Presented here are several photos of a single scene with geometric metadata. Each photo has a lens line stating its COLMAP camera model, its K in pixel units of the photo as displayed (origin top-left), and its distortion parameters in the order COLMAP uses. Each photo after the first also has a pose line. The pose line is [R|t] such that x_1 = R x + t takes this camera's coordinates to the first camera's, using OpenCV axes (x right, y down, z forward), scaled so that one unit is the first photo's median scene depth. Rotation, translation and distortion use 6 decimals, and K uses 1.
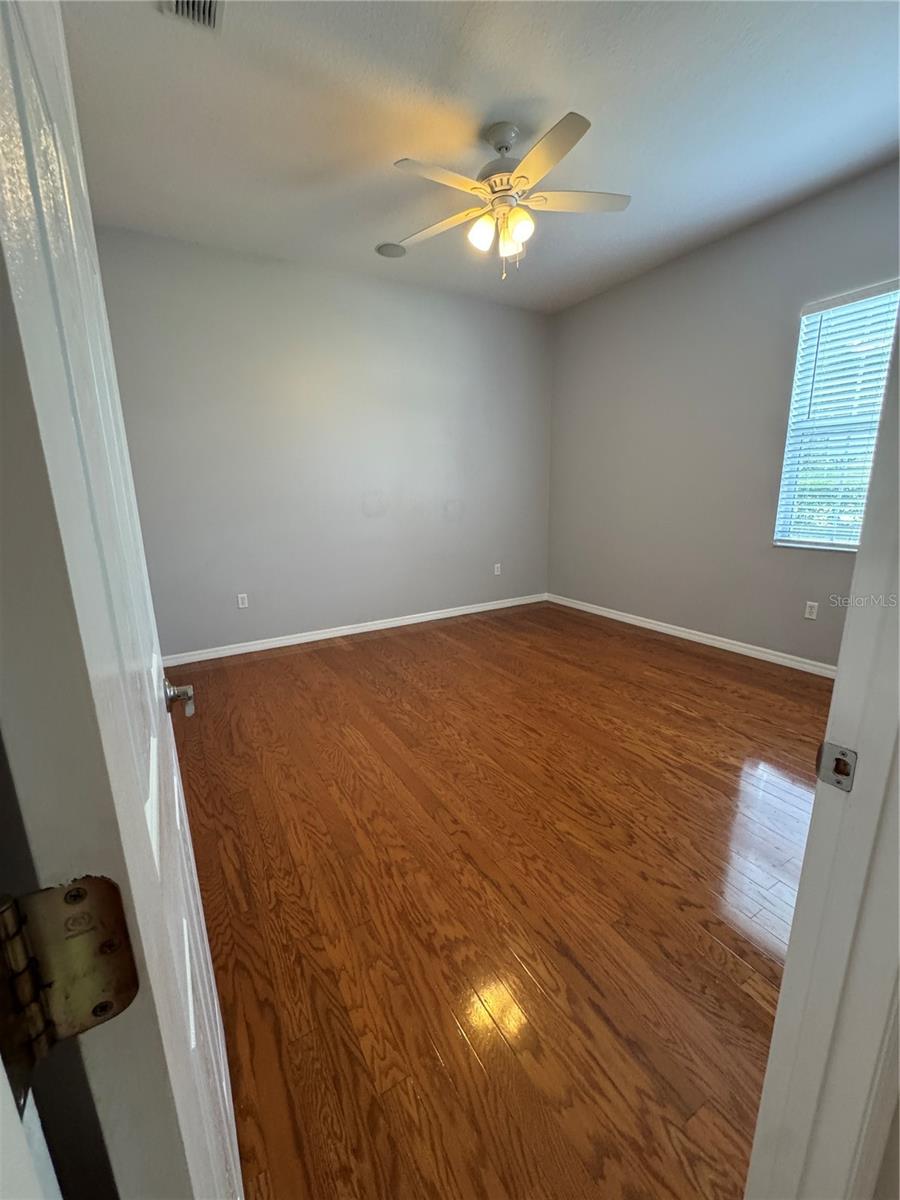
lens RADIAL K [[479.6, 0, 450.8], [0, 479.6, 601.3], [0, 0, 1]] dist [-0.003649, 0.000530]
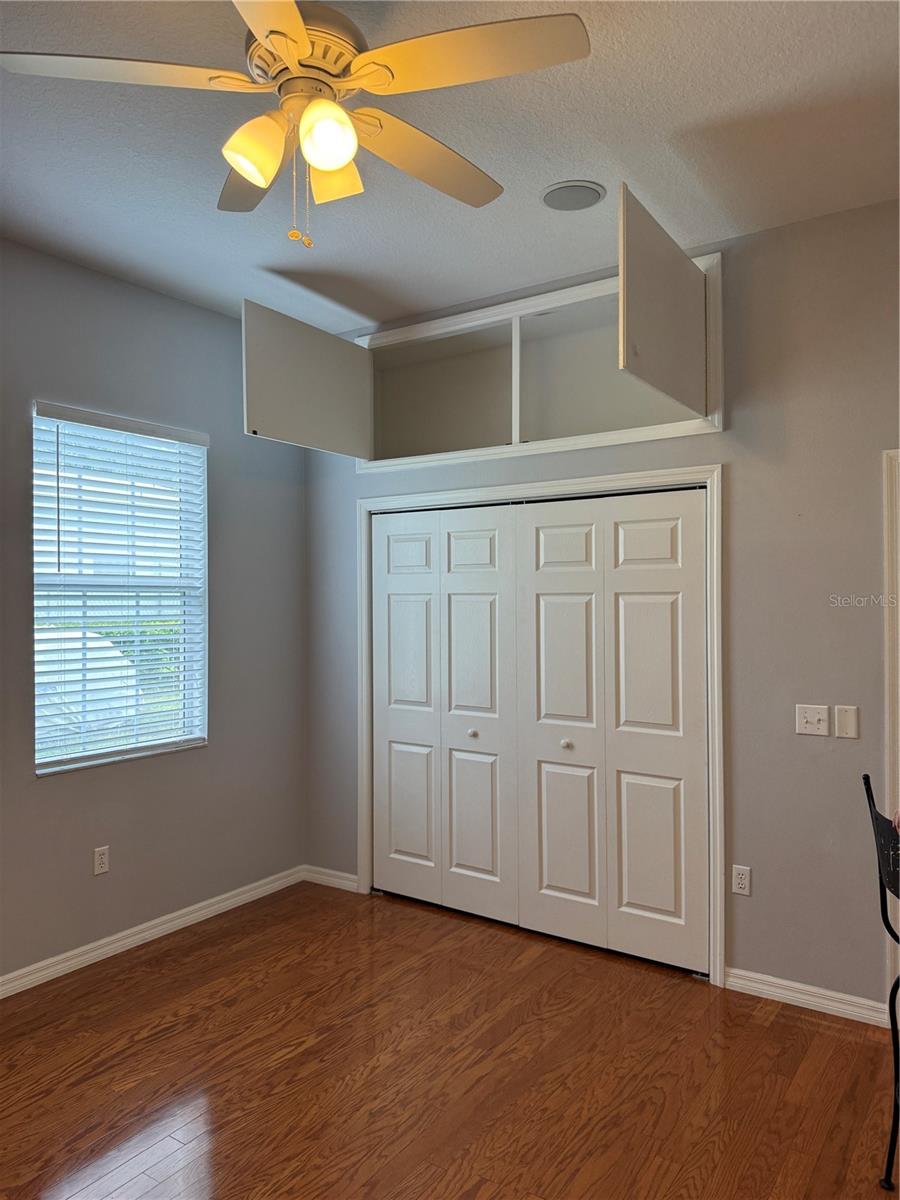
lens RADIAL K [[845.8, 0, 451.7], [0, 845.8, 598.8], [0, 0, 1]] dist [-0.006844, -0.003566]
pose [[-0.428474, 0.024523, 0.903222, -0.561148], [0.222076, 0.971827, 0.078964, -0.360034], [-0.875838, 0.234418, -0.421848, 1.156627]]
